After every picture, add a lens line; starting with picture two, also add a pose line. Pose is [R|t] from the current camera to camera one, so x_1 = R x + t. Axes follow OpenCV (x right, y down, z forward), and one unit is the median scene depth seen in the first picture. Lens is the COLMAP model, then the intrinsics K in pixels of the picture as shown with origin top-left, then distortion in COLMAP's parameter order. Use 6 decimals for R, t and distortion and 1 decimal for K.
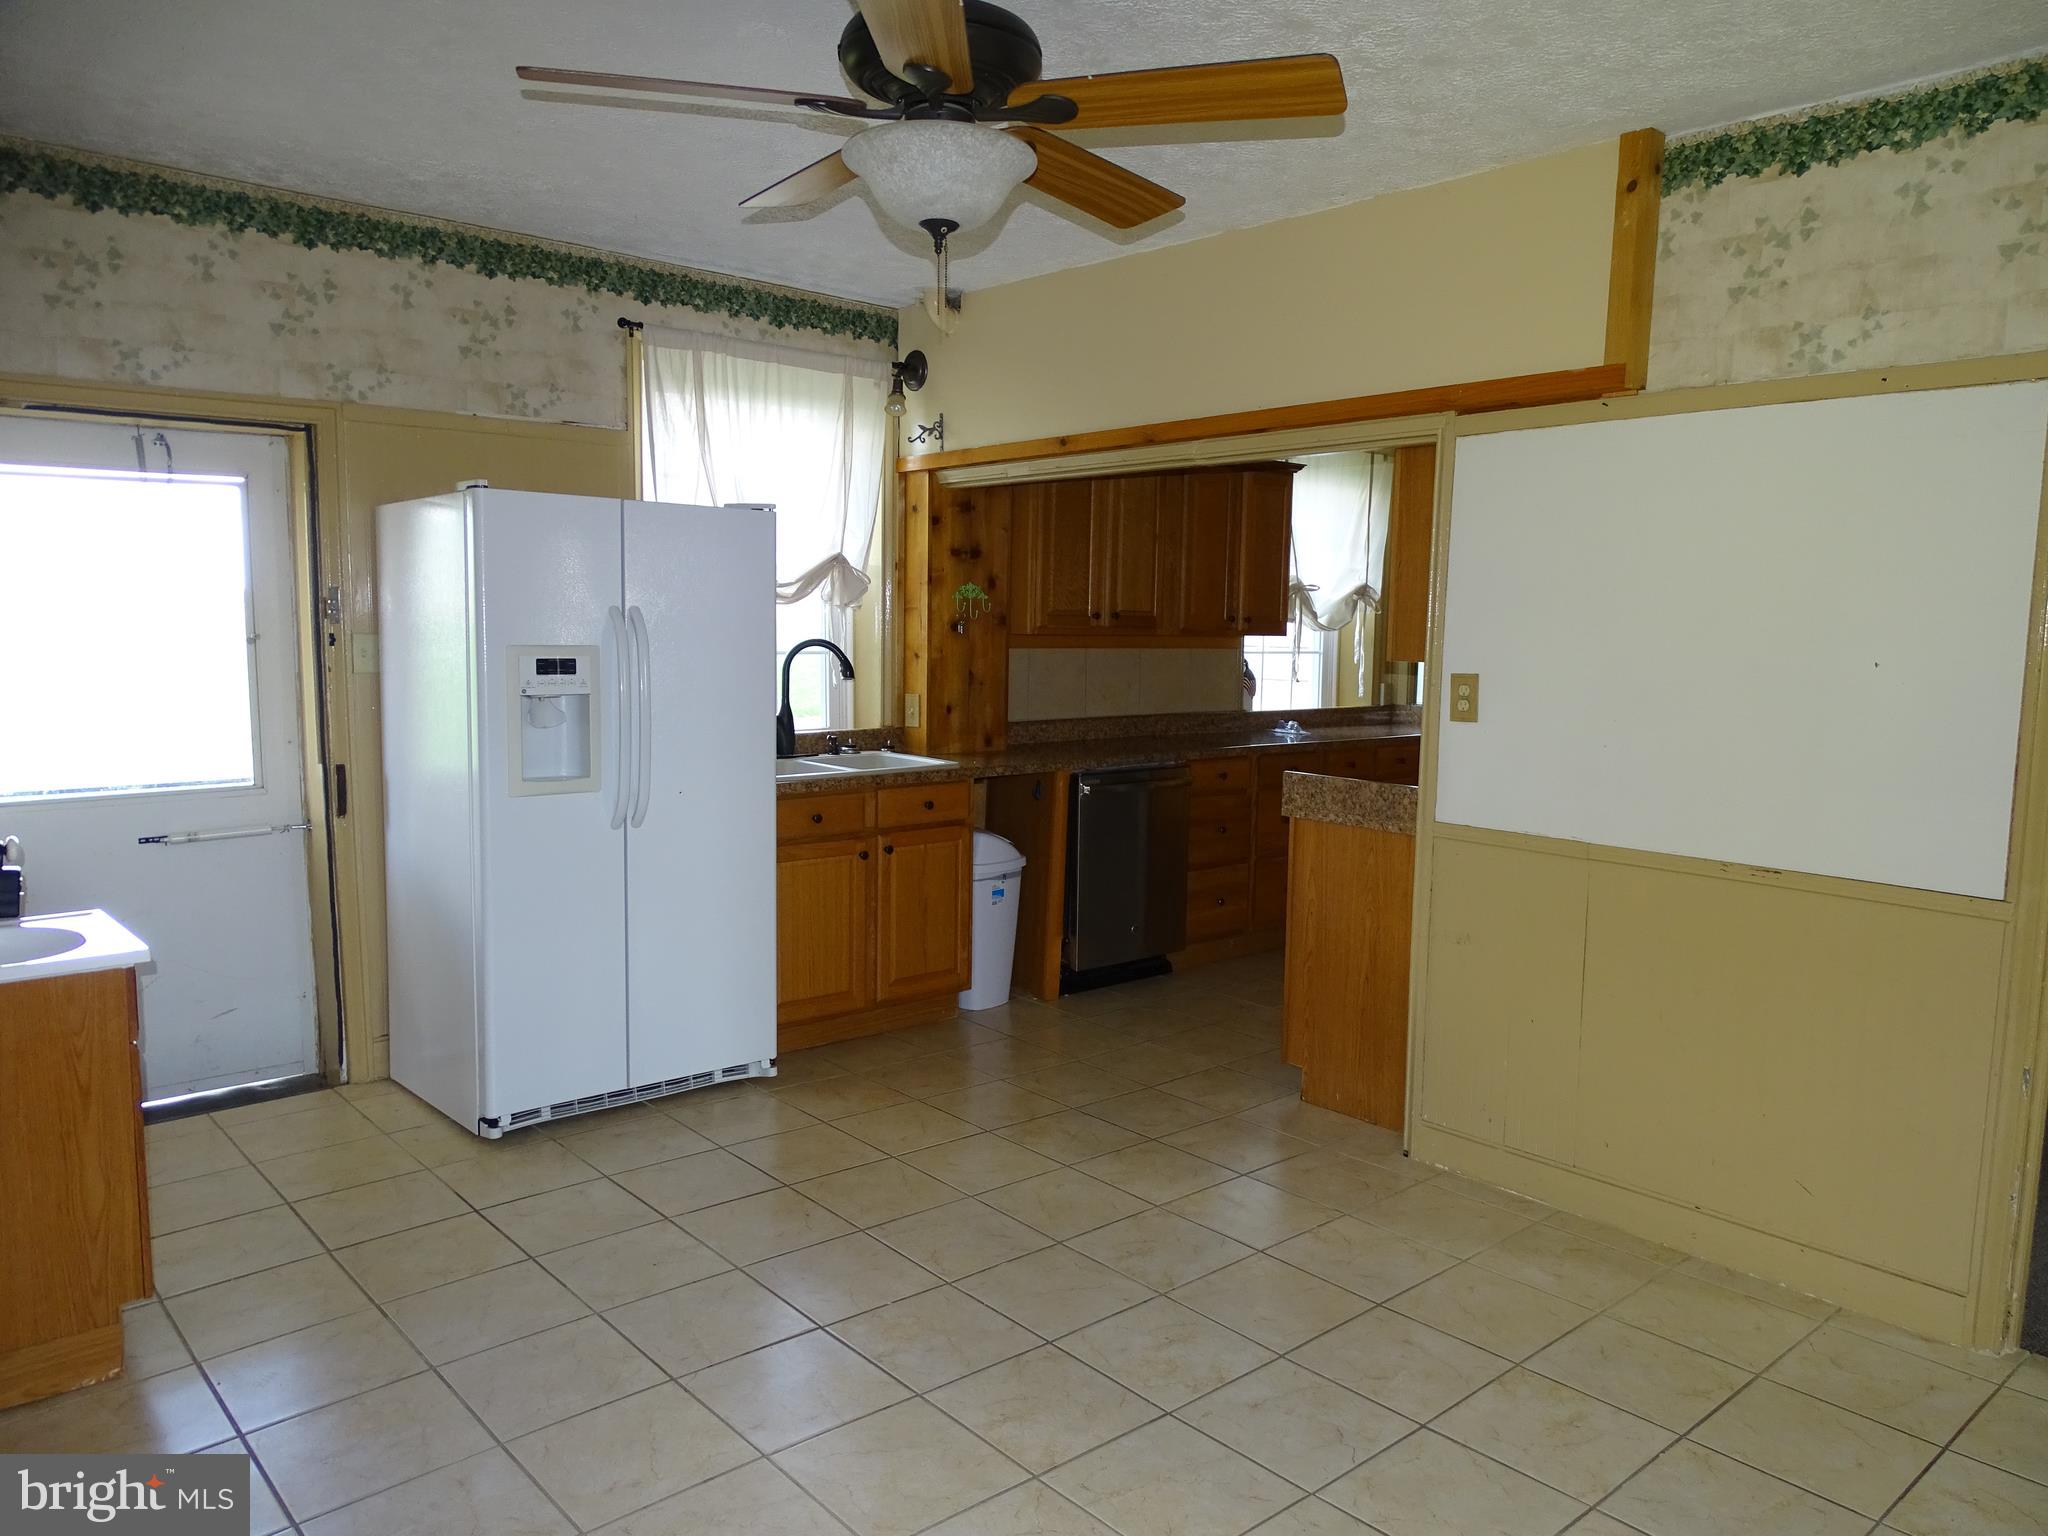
lens RADIAL K [[1454.8, 0, 1027.4], [0, 1454.8, 788.2], [0, 0, 1]] dist [-0.010816, 0.005082]
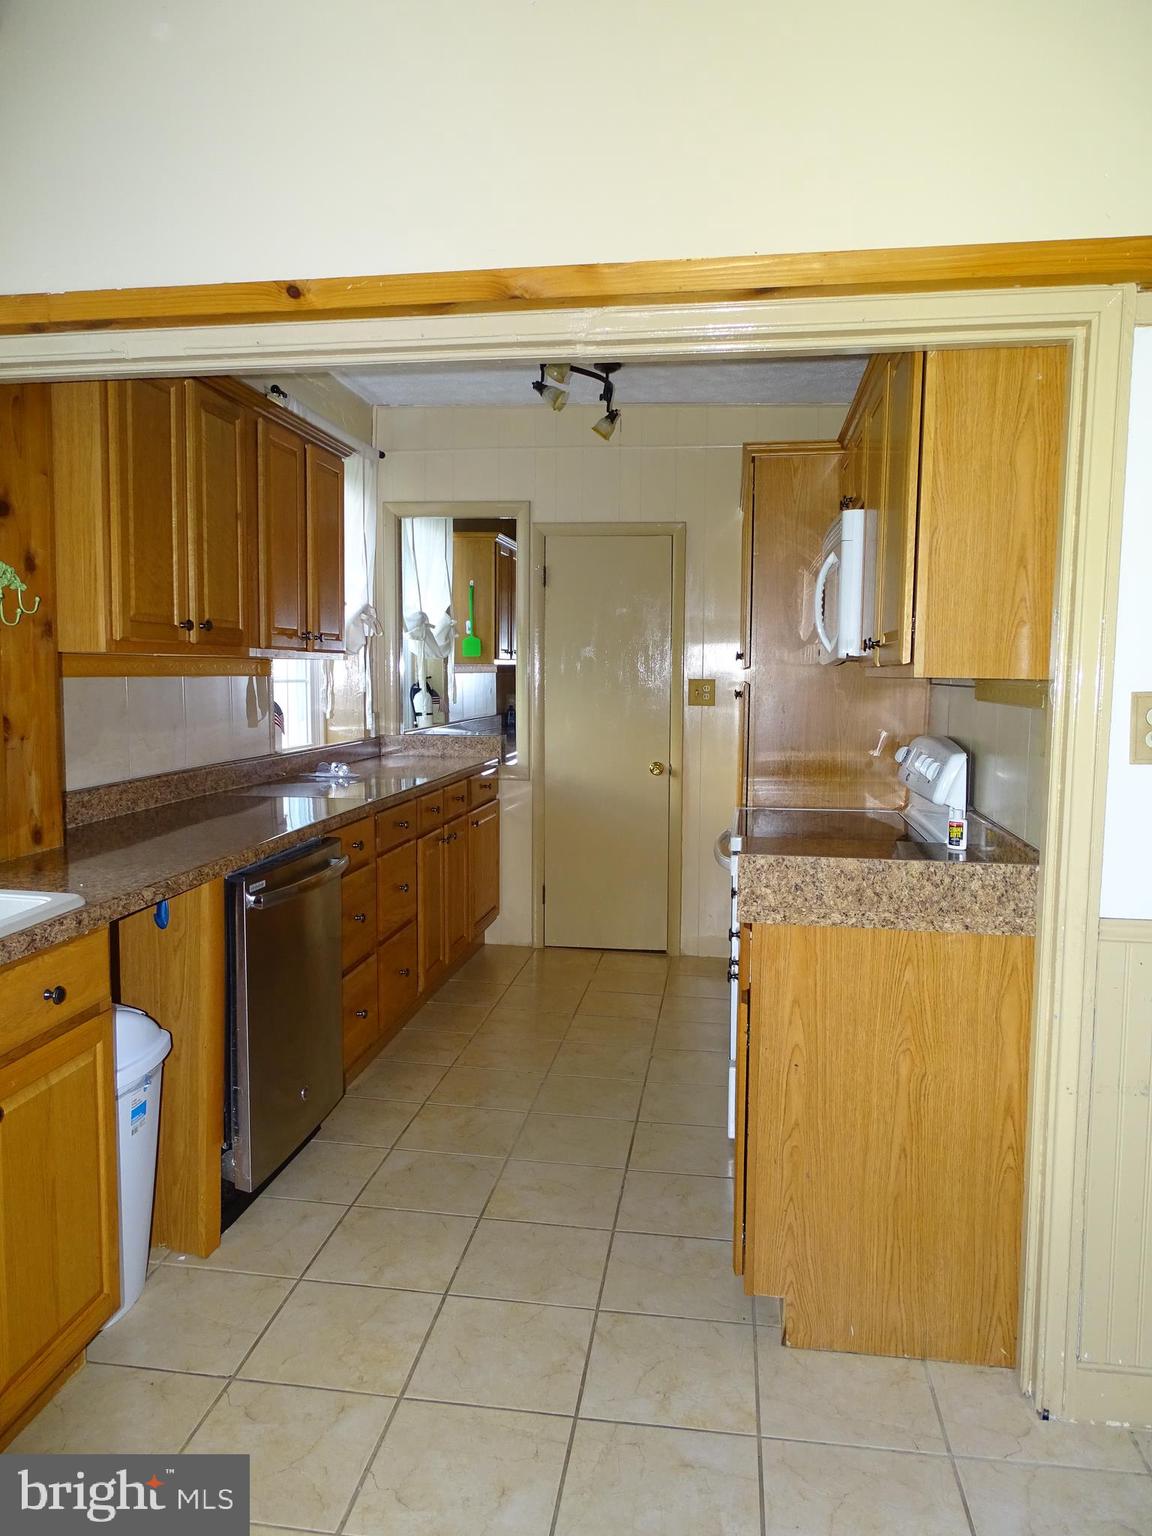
lens RADIAL K [[1091.1, 0, 584.2], [0, 1091.1, 761.9], [0, 0, 1]] dist [-0.010816, 0.005082]
pose [[0.751516, -0.069020, 0.656095, -0.150214], [0.083610, 0.996457, 0.009055, -0.049952], [-0.654396, 0.048051, 0.754624, 0.549154]]
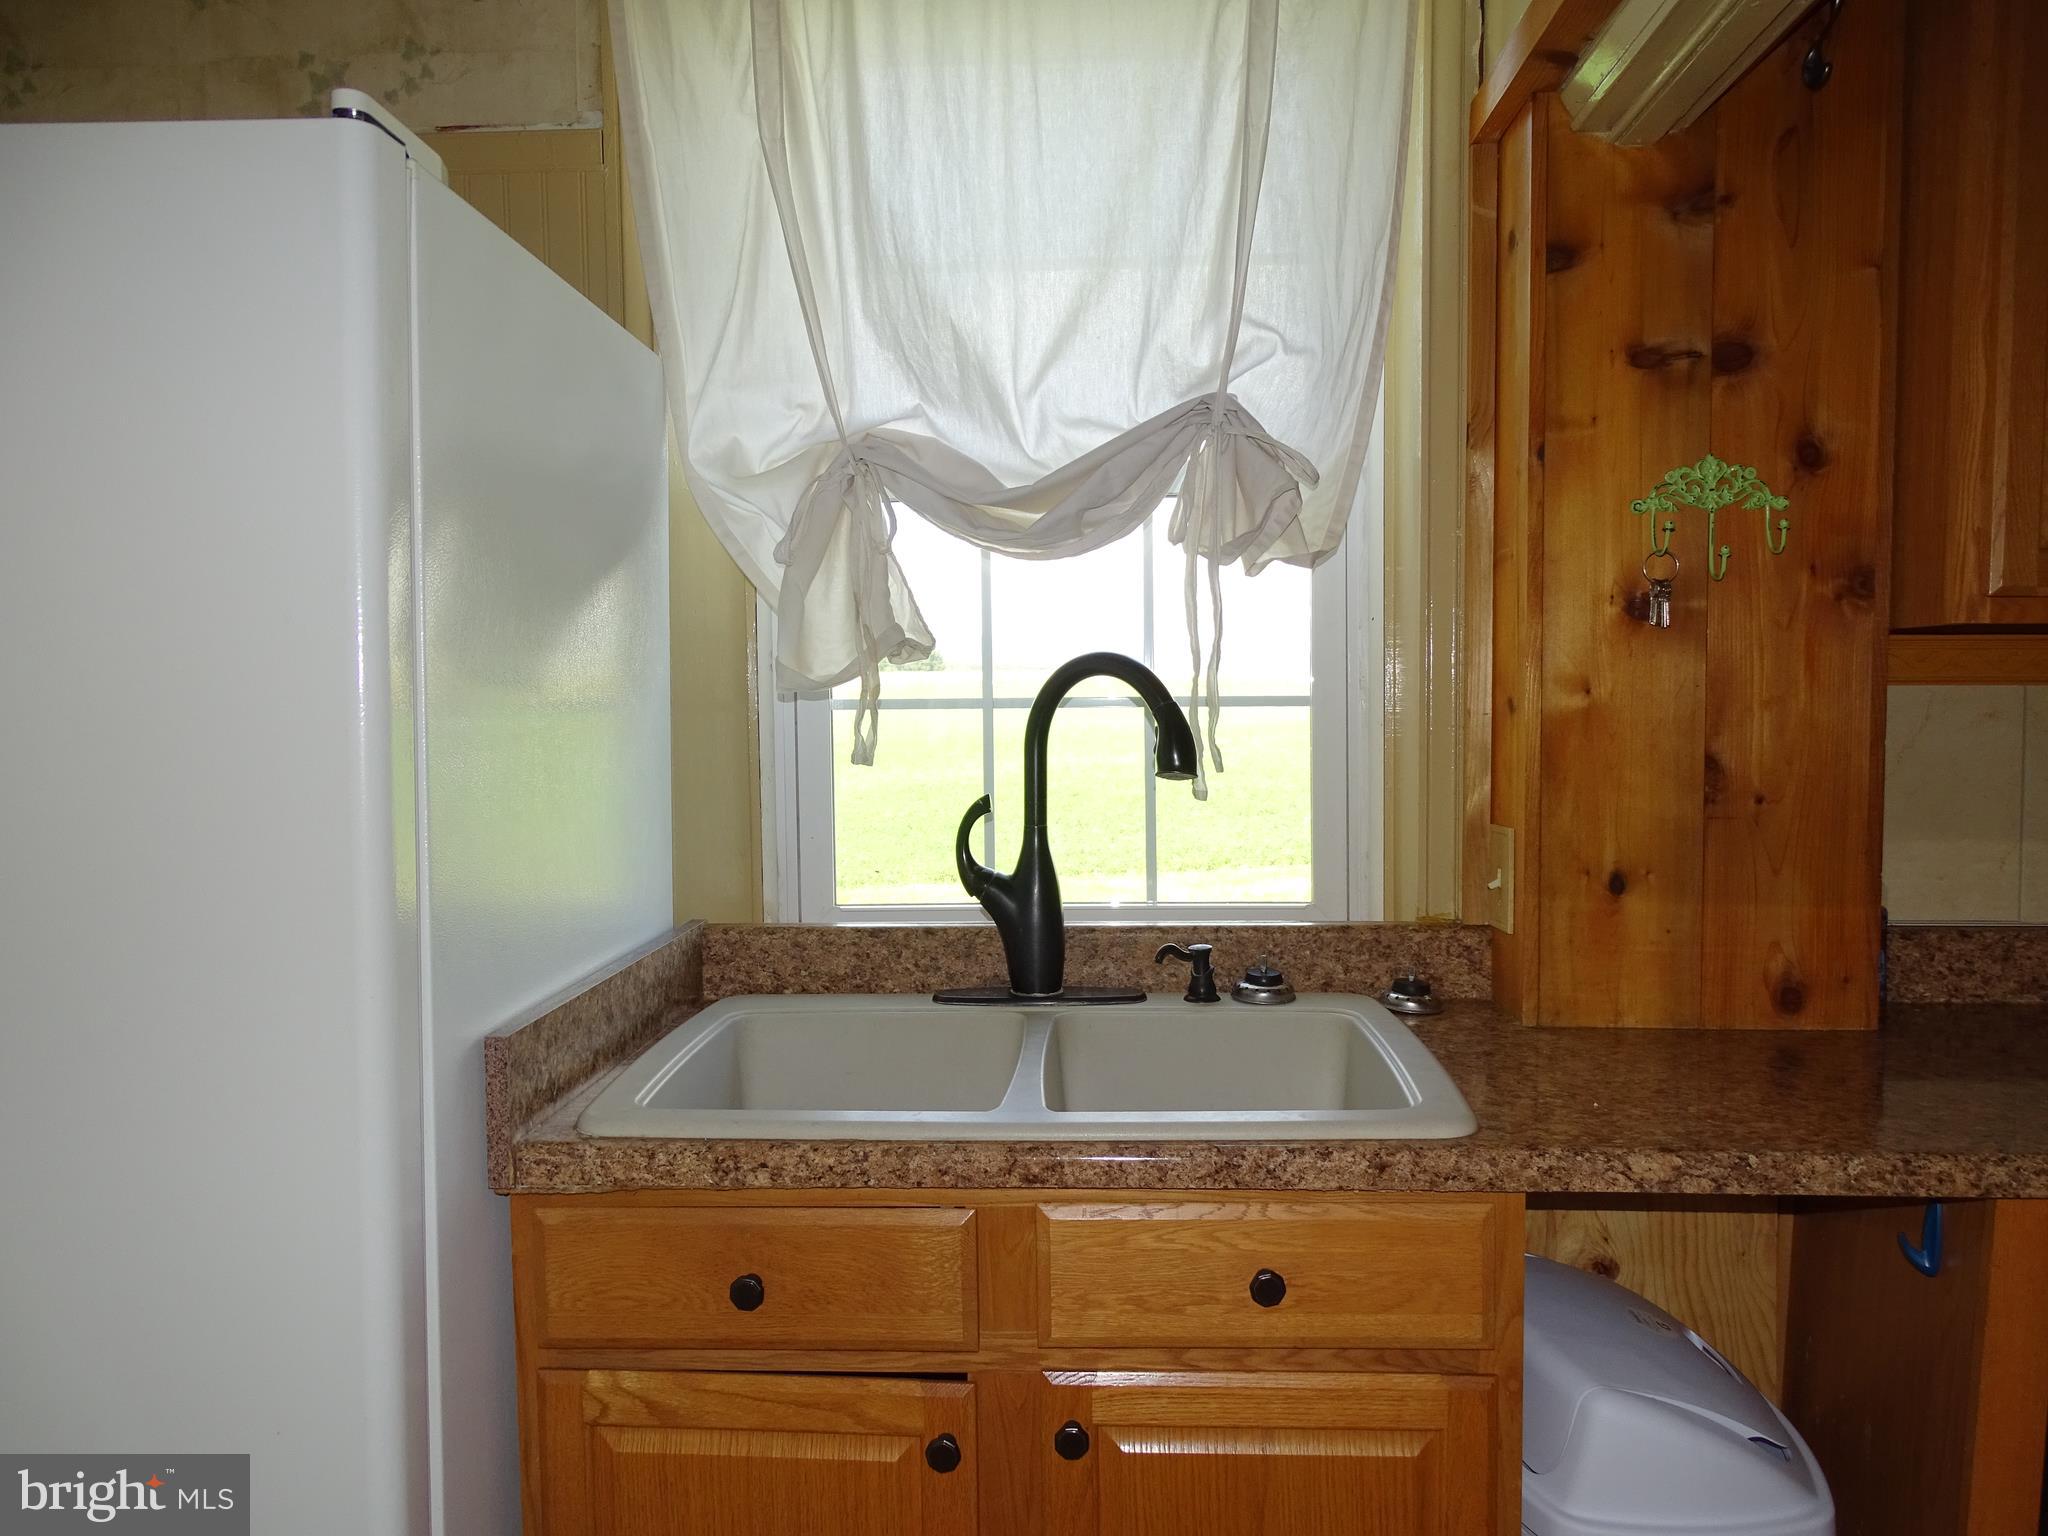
lens RADIAL K [[1454.8, 0, 1038.3], [0, 1454.8, 752.3], [0, 0, 1]] dist [-0.010816, 0.005082]
pose [[0.717111, 0.016835, -0.696756, 0.068886], [-0.068579, 0.996561, -0.046503, -0.059738], [0.693577, 0.081131, 0.715799, 0.709570]]
